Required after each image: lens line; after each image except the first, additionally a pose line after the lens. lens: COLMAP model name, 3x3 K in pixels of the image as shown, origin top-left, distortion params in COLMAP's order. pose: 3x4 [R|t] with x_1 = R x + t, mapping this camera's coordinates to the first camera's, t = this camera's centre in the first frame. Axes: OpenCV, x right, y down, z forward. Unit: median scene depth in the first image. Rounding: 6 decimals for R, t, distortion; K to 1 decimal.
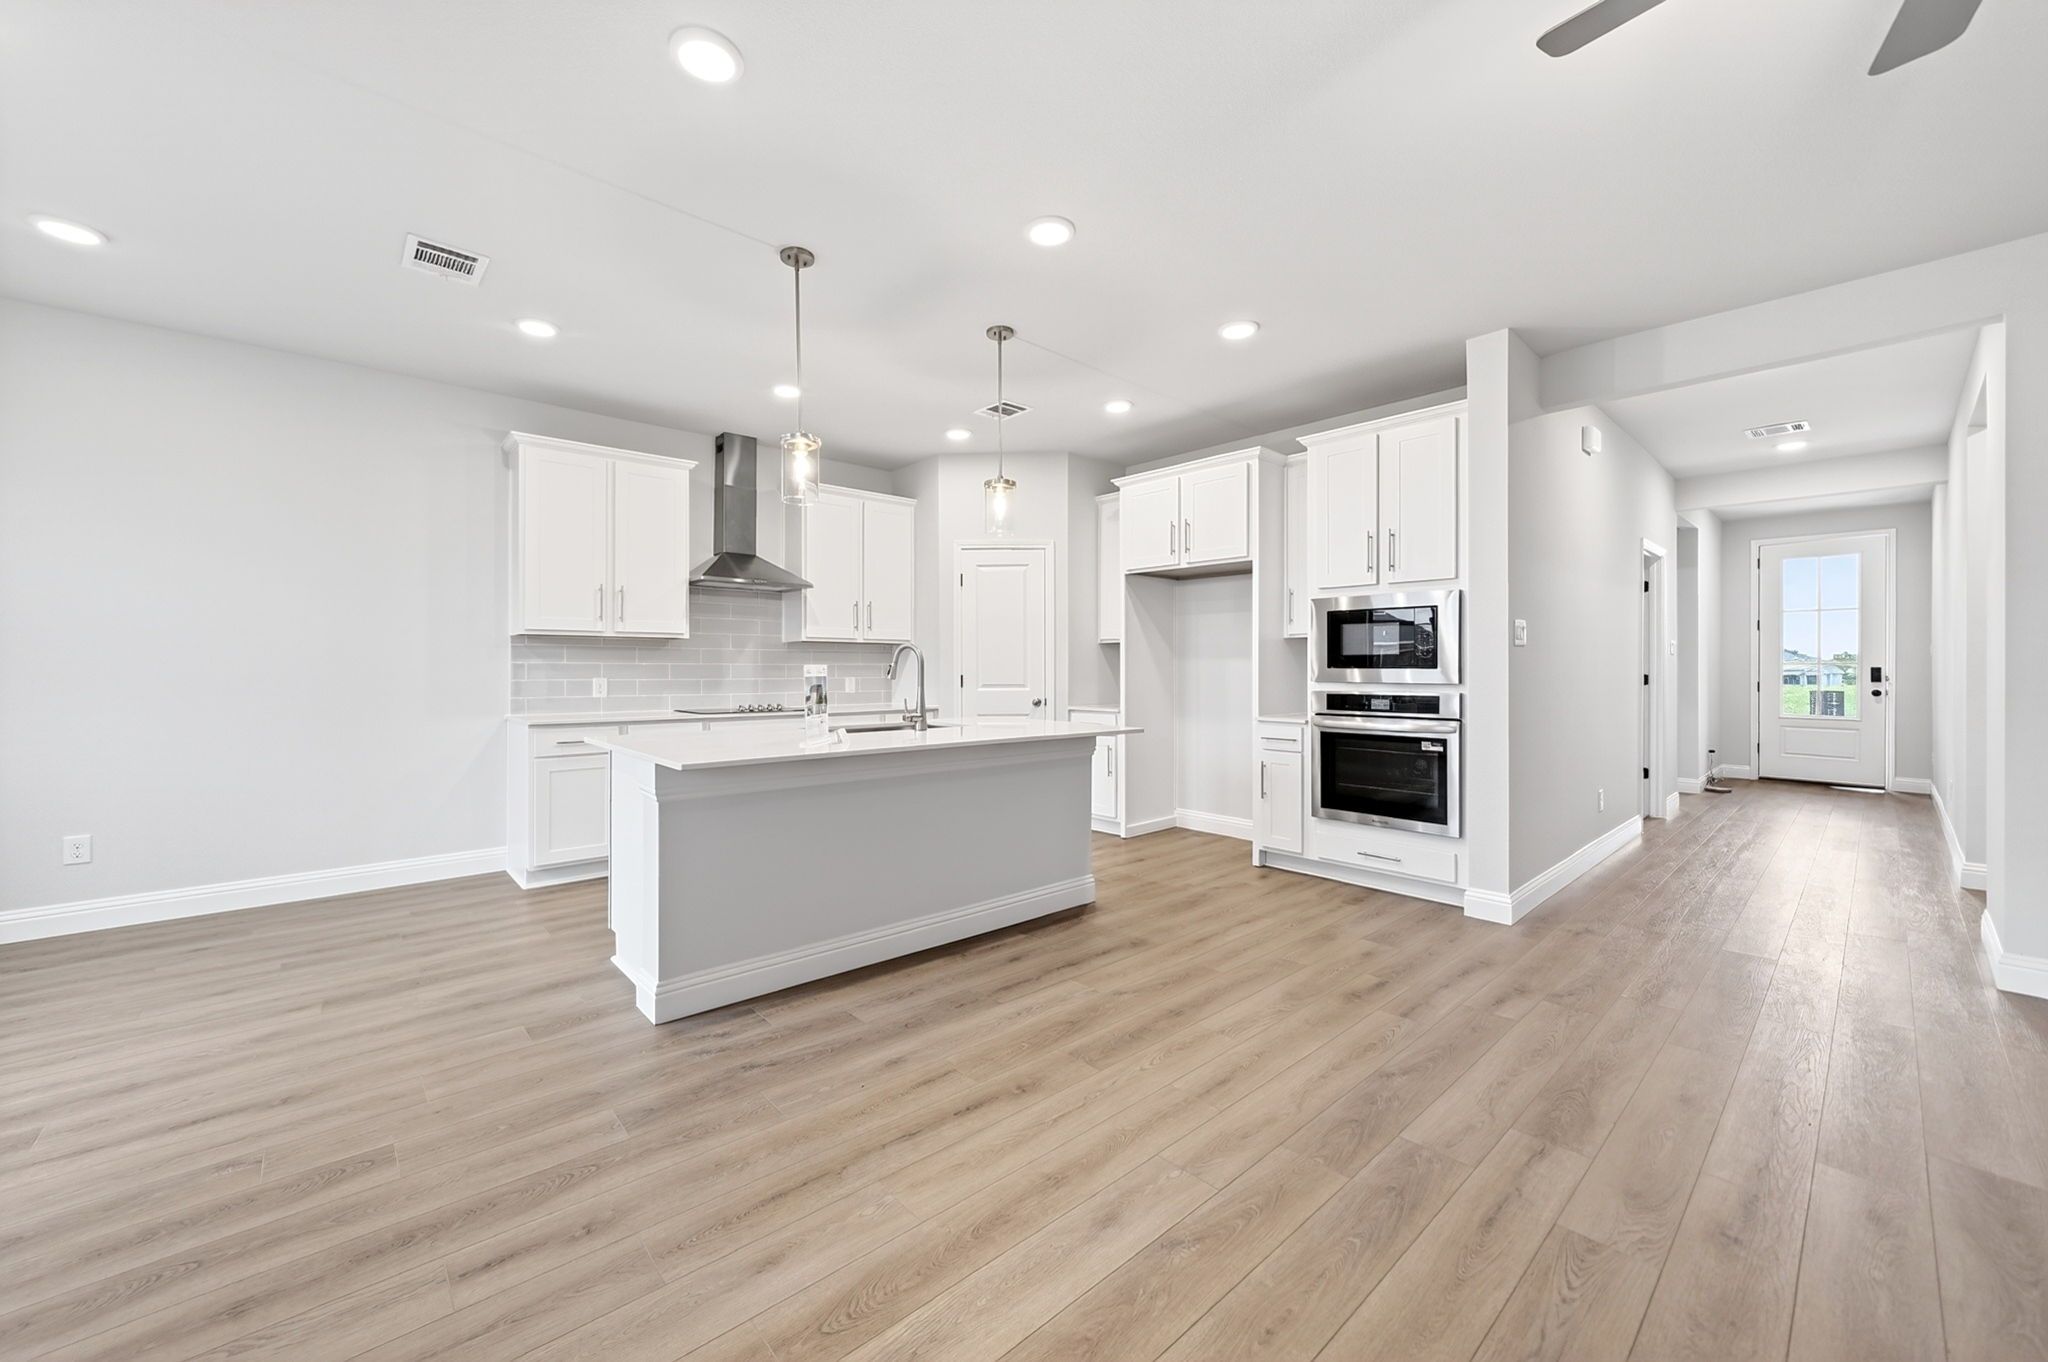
lens RADIAL K [[787.7, 0, 1021.1], [0, 787.7, 670.6], [0, 0, 1]] dist [-0.012190, 0.002445]
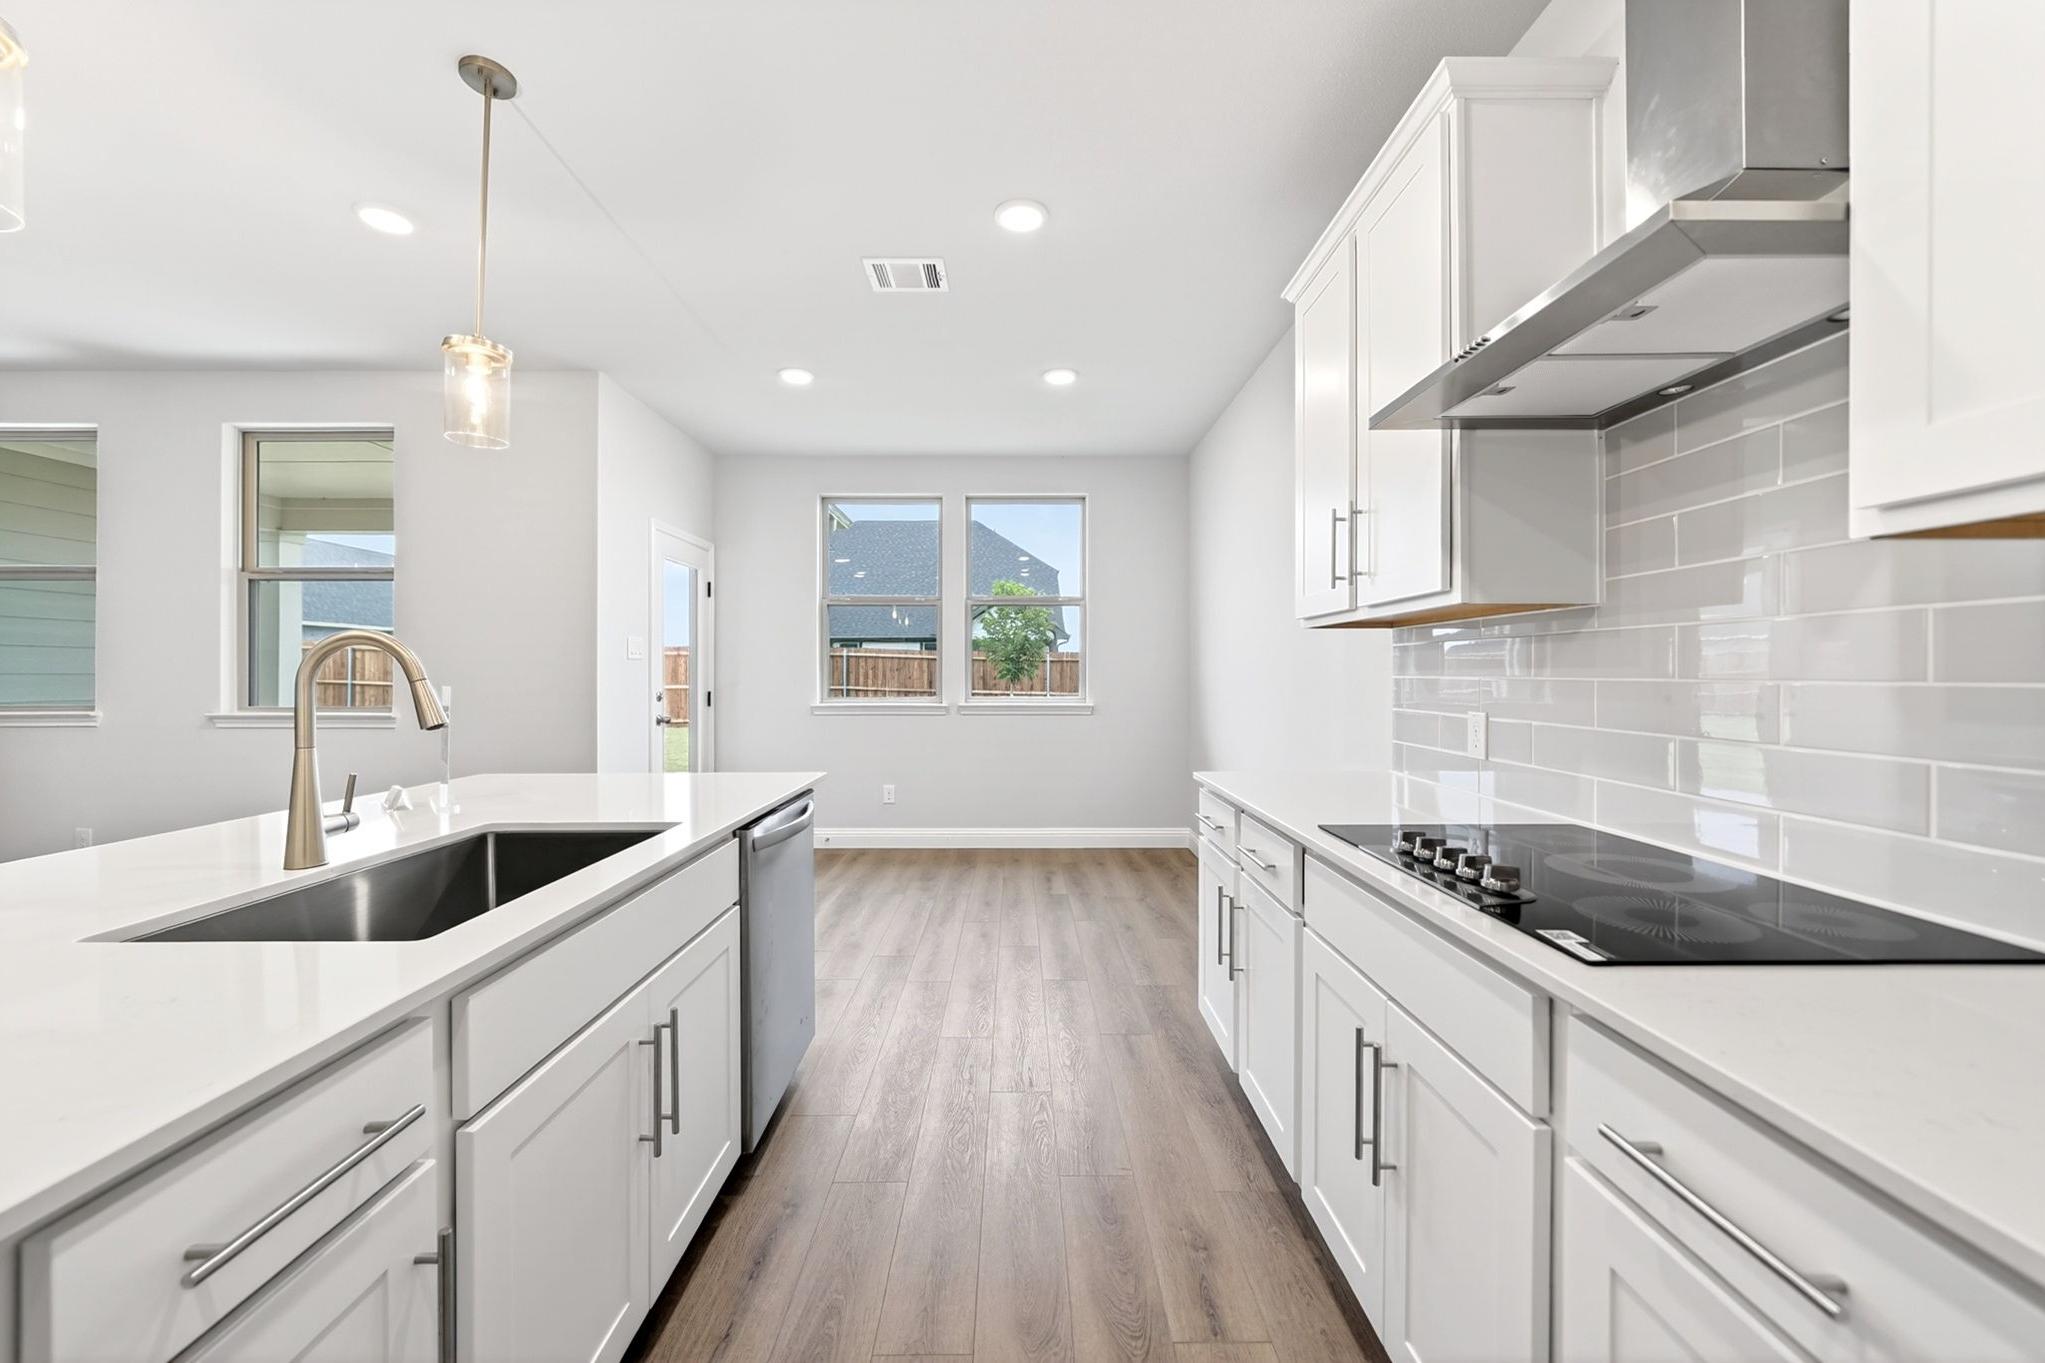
lens RADIAL K [[786.6, 0, 1012.8], [0, 786.6, 677.3], [0, 0, 1]] dist [-0.012190, 0.002445]
pose [[-0.669749, 0.002995, -0.742582, -0.055029], [-0.001039, 0.999987, 0.004970, -0.011815], [0.742587, 0.004100, -0.669737, 1.117189]]
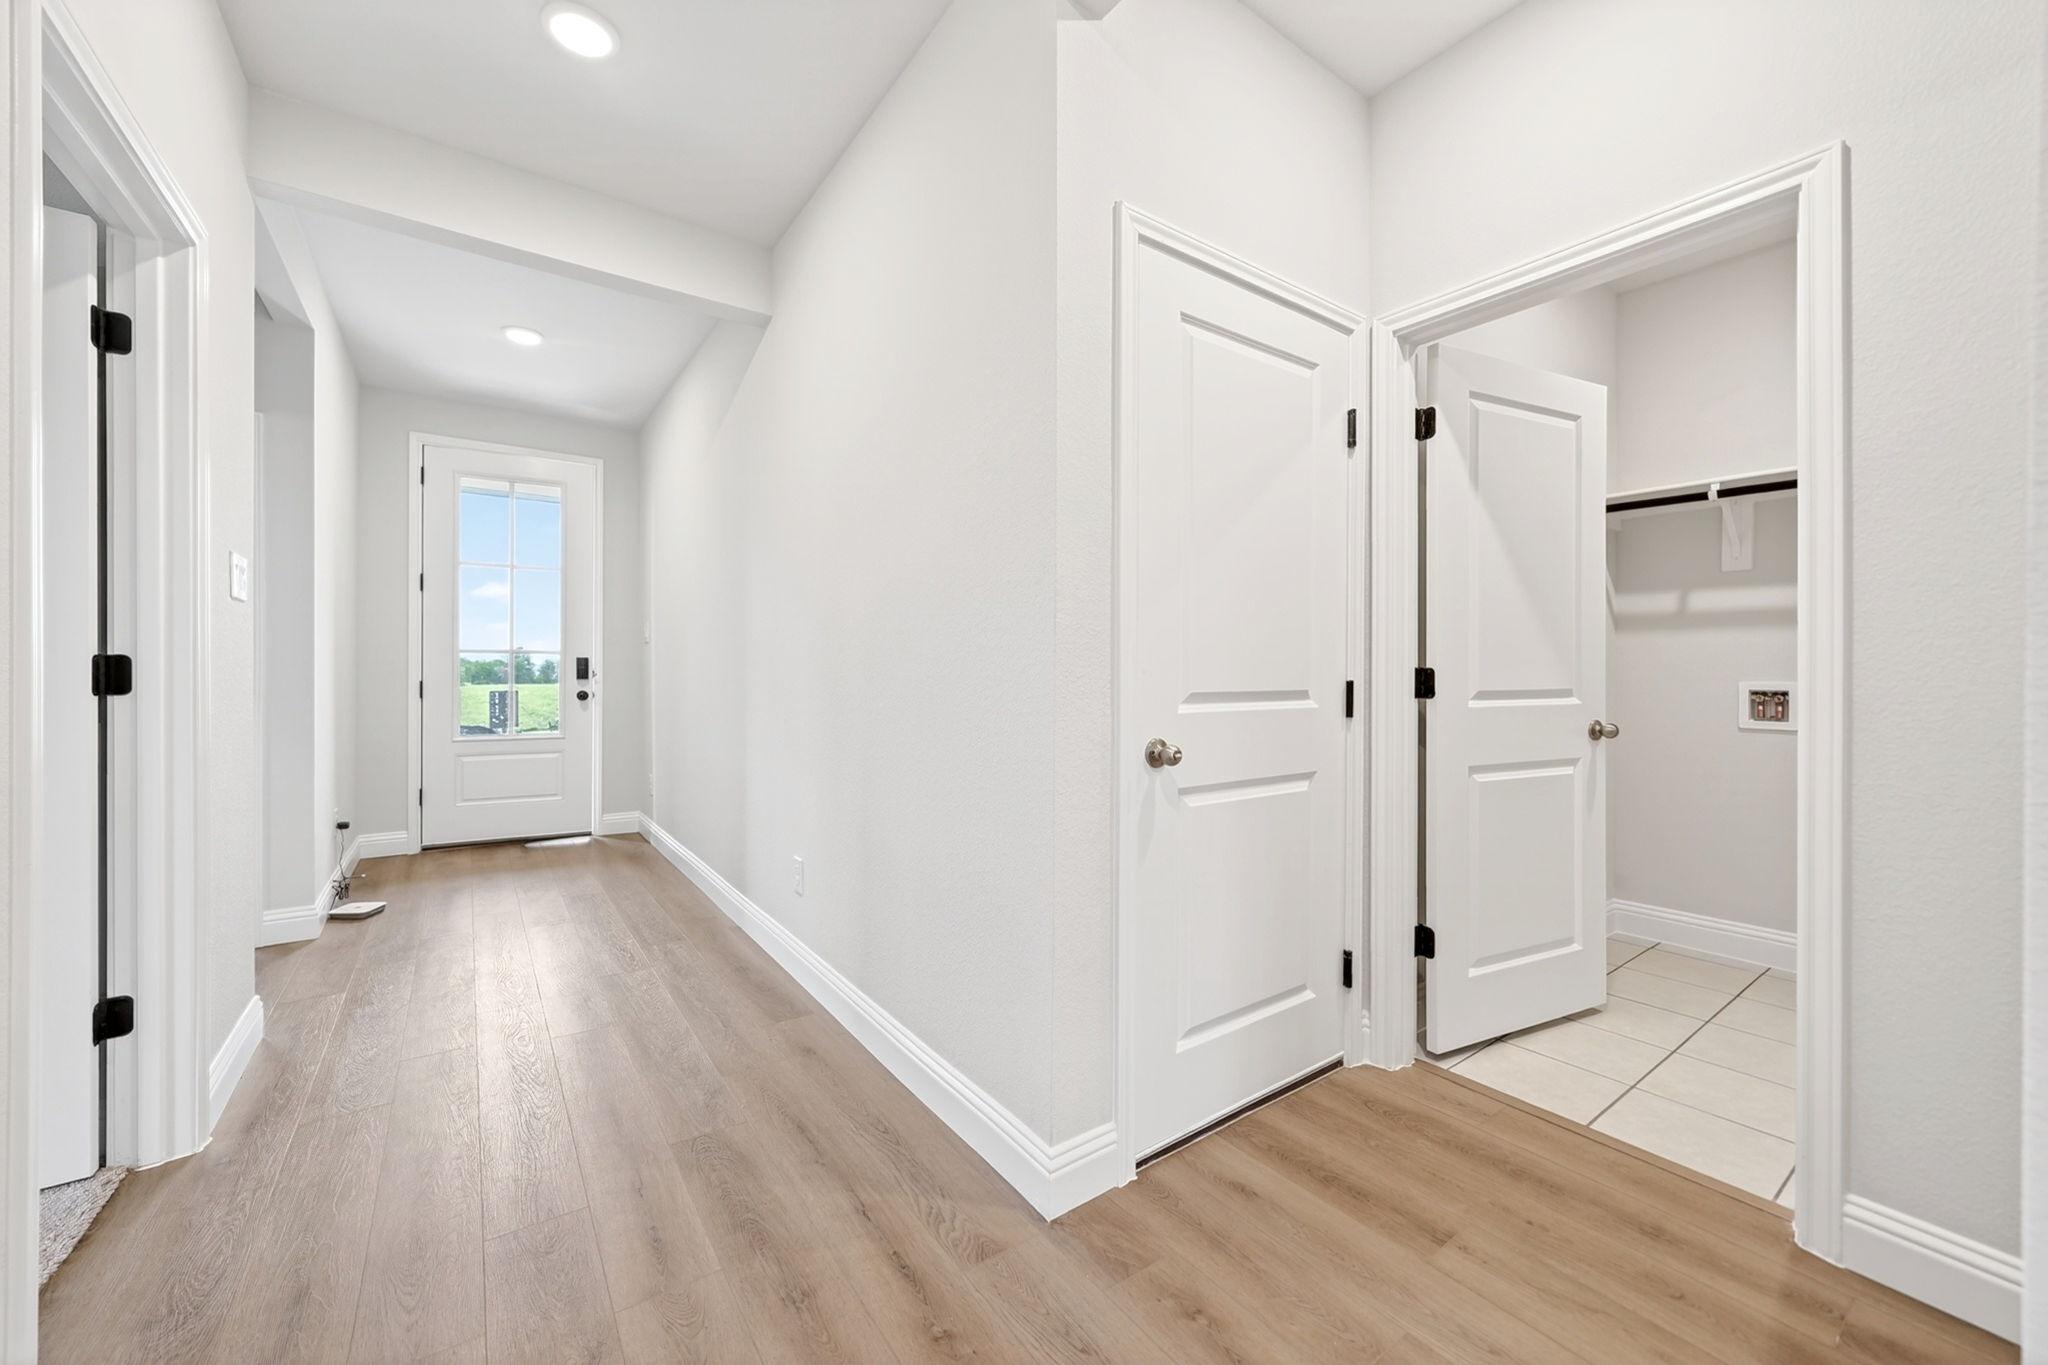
lens RADIAL K [[787.7, 0, 1040.3], [0, 787.7, 675.4], [0, 0, 1]] dist [-0.012190, 0.002445]
pose [[0.103473, -0.001497, 0.994631, 0.726766], [-0.000964, 0.999998, 0.001605, 0.015336], [-0.994632, -0.001125, 0.103471, 0.844179]]
